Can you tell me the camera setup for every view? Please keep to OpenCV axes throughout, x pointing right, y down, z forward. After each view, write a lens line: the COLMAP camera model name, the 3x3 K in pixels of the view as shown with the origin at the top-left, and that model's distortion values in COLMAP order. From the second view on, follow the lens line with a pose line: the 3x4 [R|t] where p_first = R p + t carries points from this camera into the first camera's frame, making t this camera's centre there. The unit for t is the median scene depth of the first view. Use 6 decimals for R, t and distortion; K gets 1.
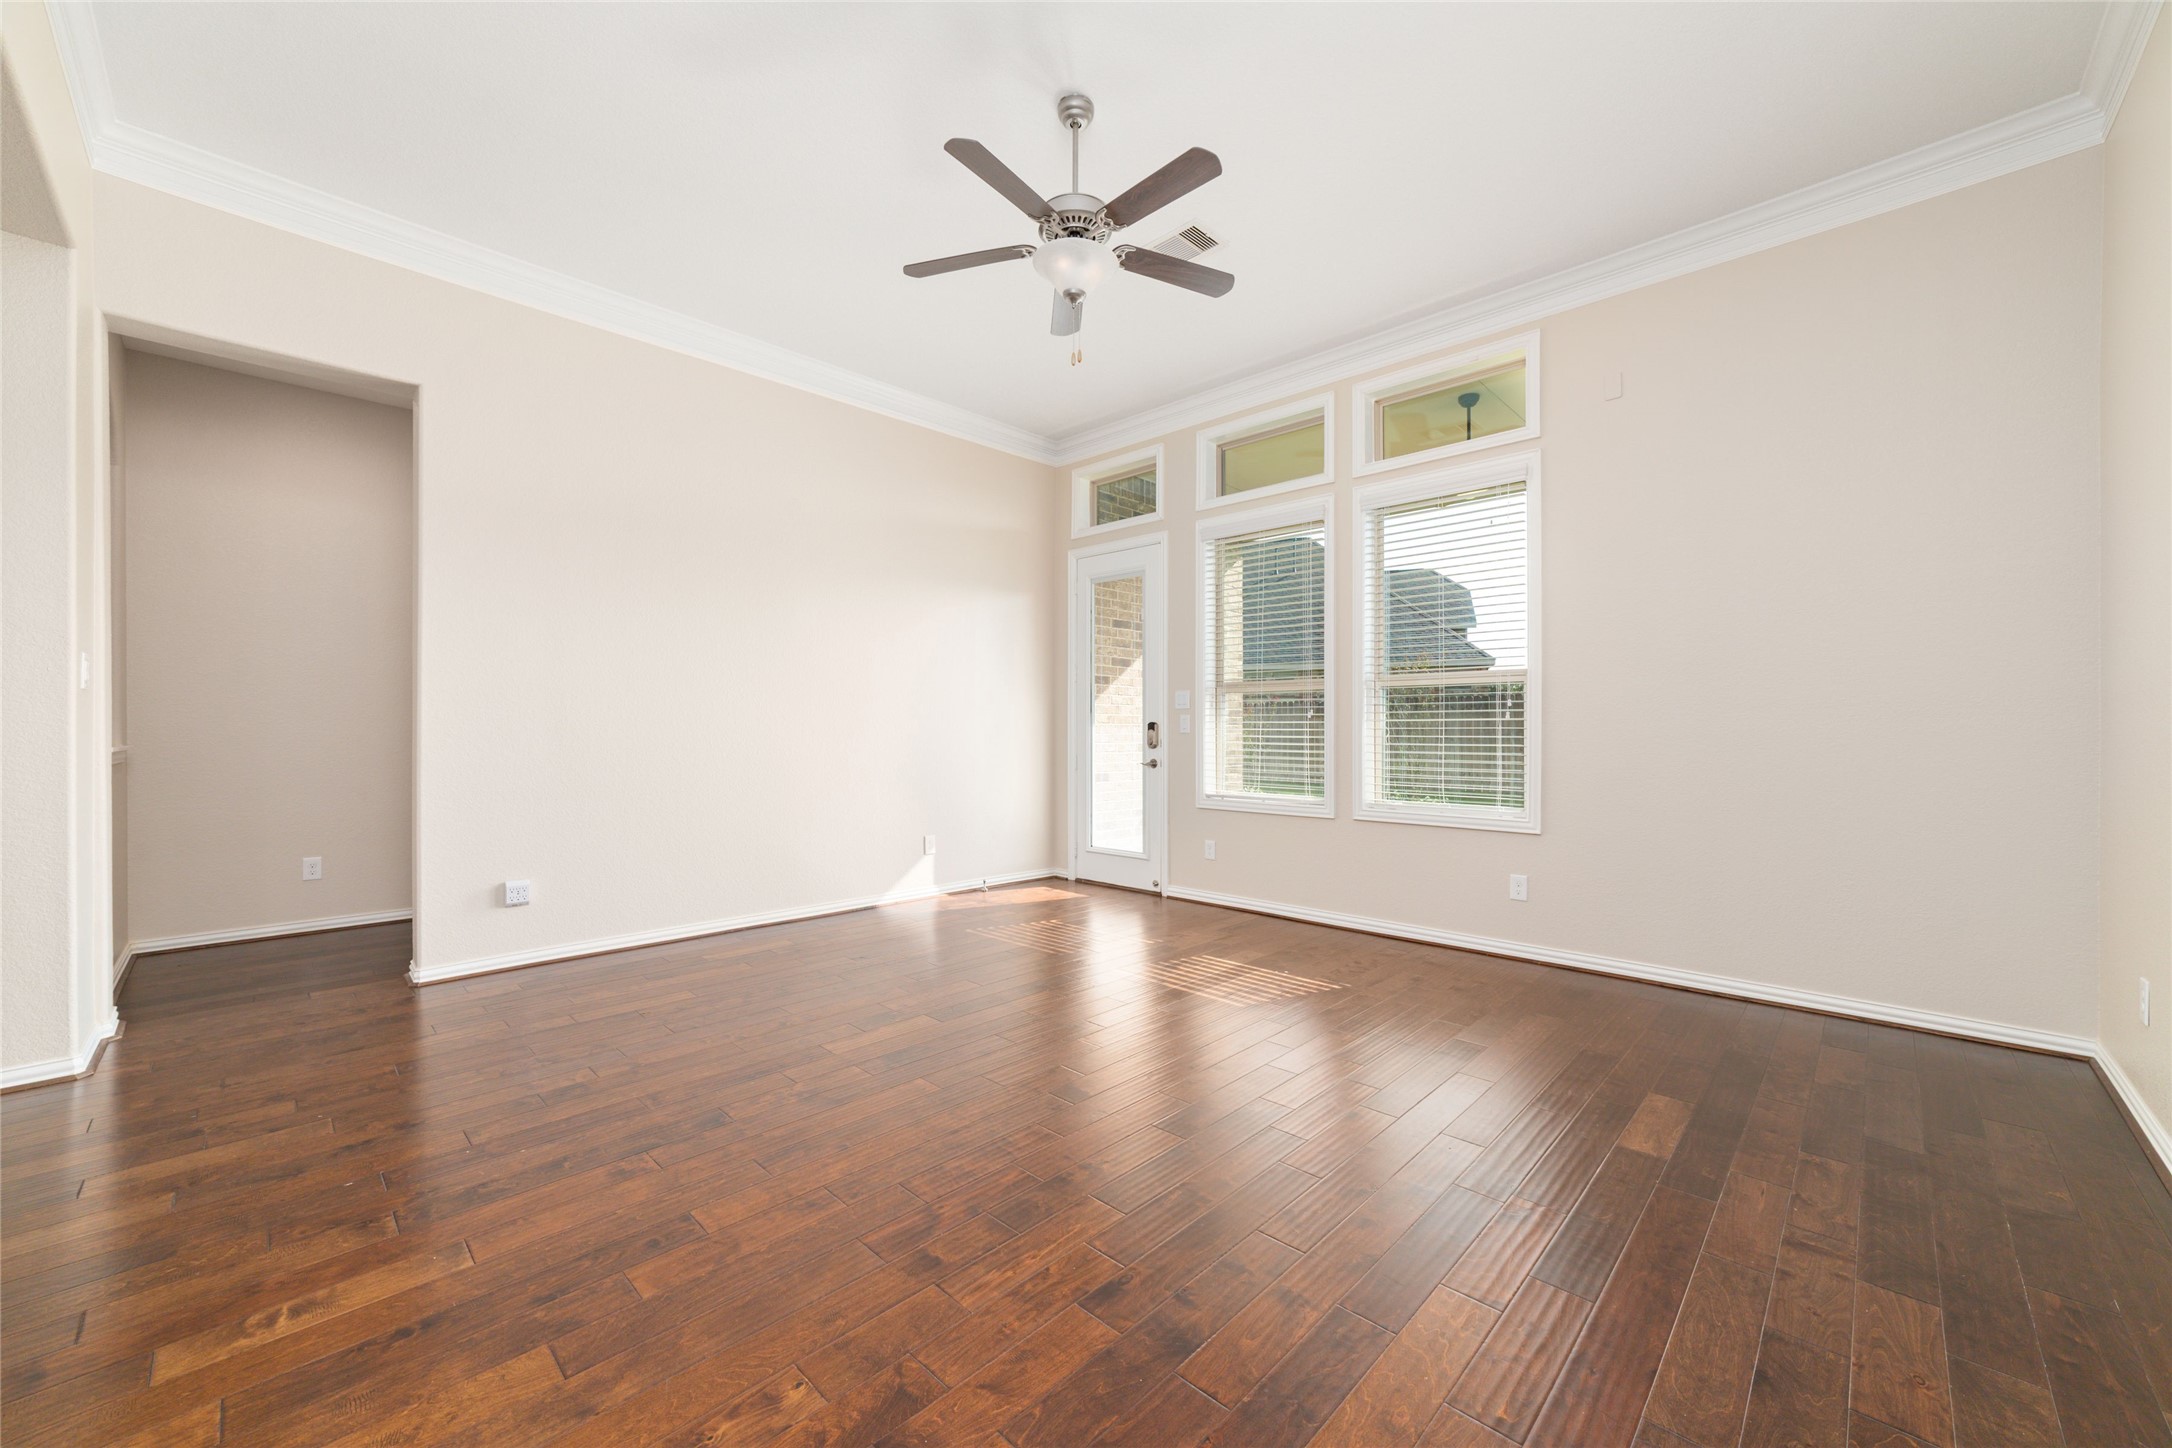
lens RADIAL K [[826.8, 0, 1091.6], [0, 826.8, 731.3], [0, 0, 1]] dist [-0.004980, 0.000098]
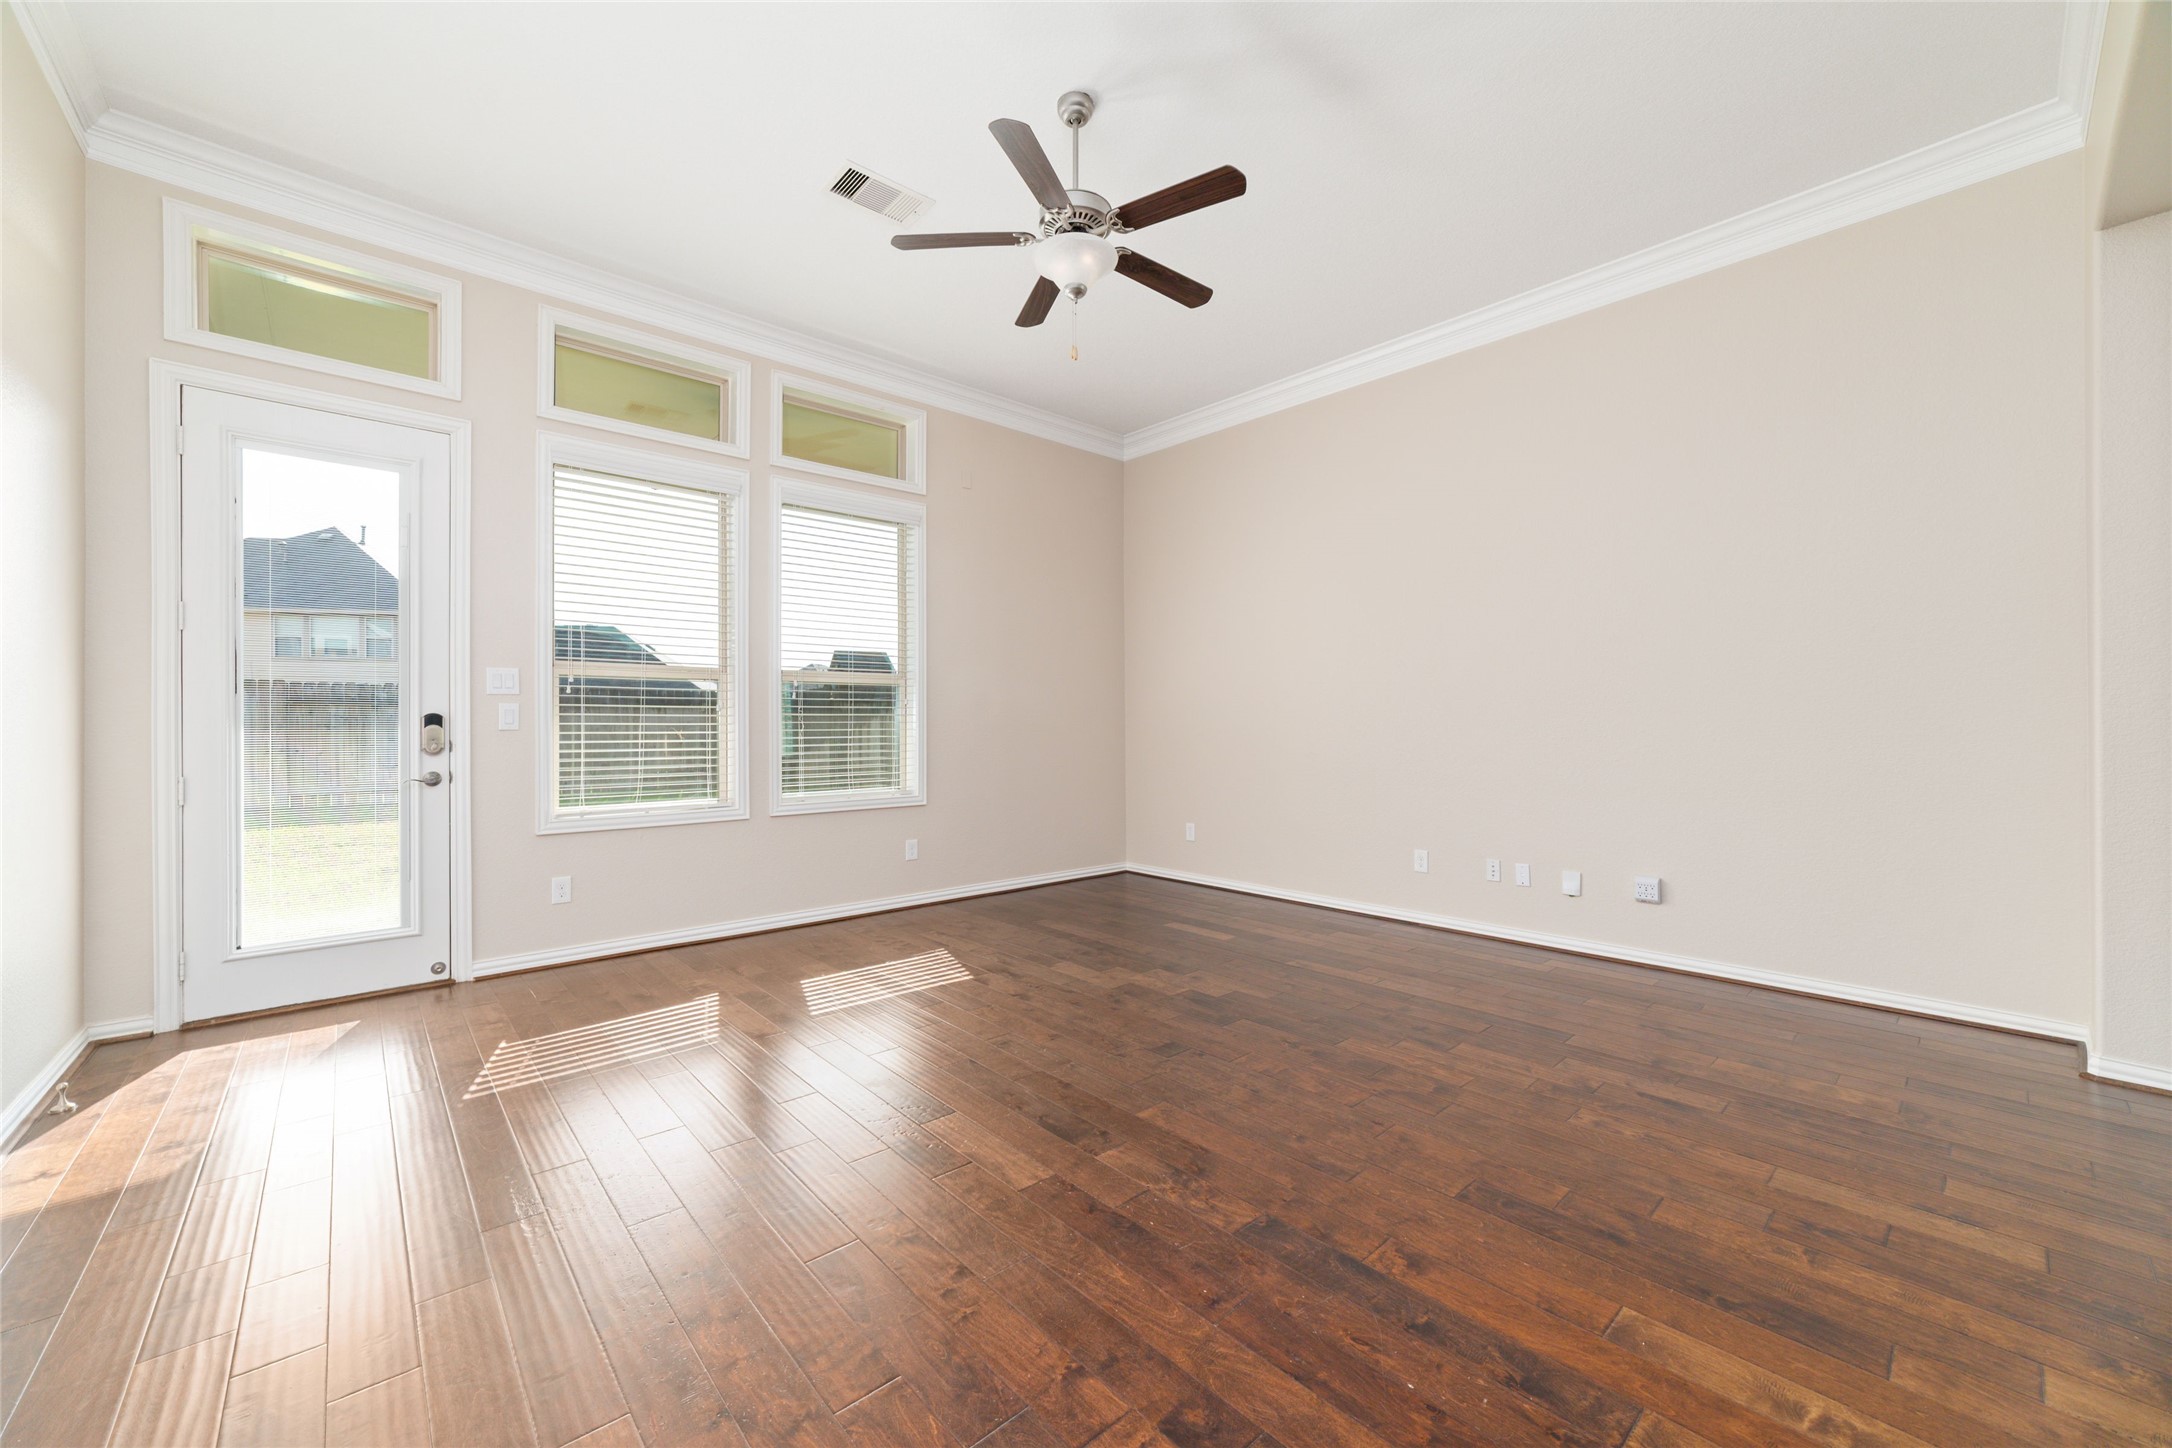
lens RADIAL K [[825.8, 0, 1084.1], [0, 825.8, 738.5], [0, 0, 1]] dist [-0.020229, 0.000095]
pose [[0.074491, -0.016264, 0.997089, -0.720431], [0.005254, 0.999860, 0.015917, 0.001232], [-0.997208, 0.004053, 0.074566, 0.654983]]
